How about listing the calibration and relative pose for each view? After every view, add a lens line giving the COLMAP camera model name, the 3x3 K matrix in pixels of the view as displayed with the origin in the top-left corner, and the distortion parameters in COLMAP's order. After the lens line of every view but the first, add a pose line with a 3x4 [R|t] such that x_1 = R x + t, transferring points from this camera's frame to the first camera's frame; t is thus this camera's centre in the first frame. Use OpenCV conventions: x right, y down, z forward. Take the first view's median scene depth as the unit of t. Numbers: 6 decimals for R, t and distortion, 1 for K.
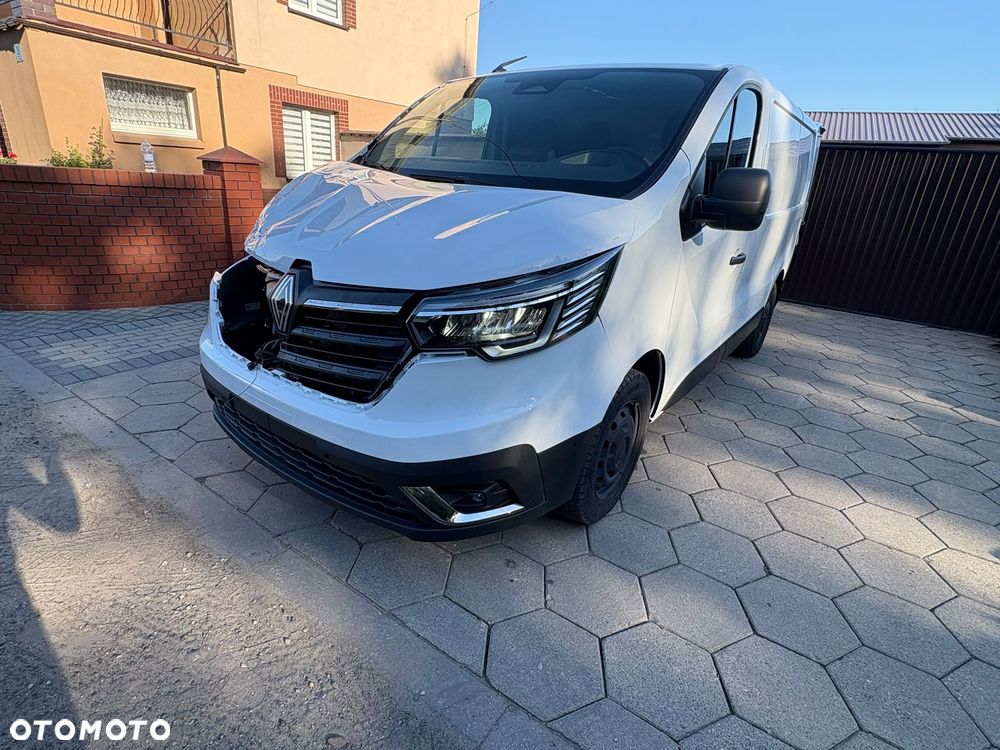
lens RADIAL K [[516.3, 0, 496.8], [0, 516.3, 375.7], [0, 0, 1]] dist [-0.001522, 0.000003]
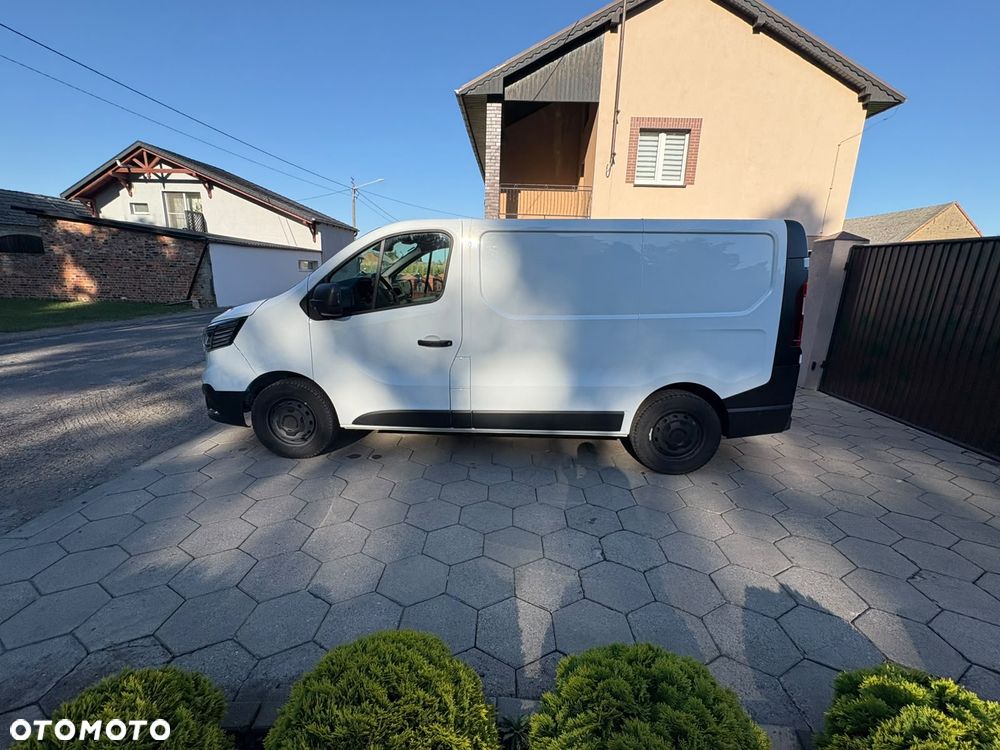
lens RADIAL K [[424.9, 0, 500.0], [0, 424.9, 375.0], [0, 0, 1]] dist [0.001274, -0.000006]
pose [[0.554388, 0.140344, -0.820340, 1.838180], [-0.288156, 0.957081, -0.031000, -0.192039], [0.780781, 0.253572, 0.571036, 0.611968]]
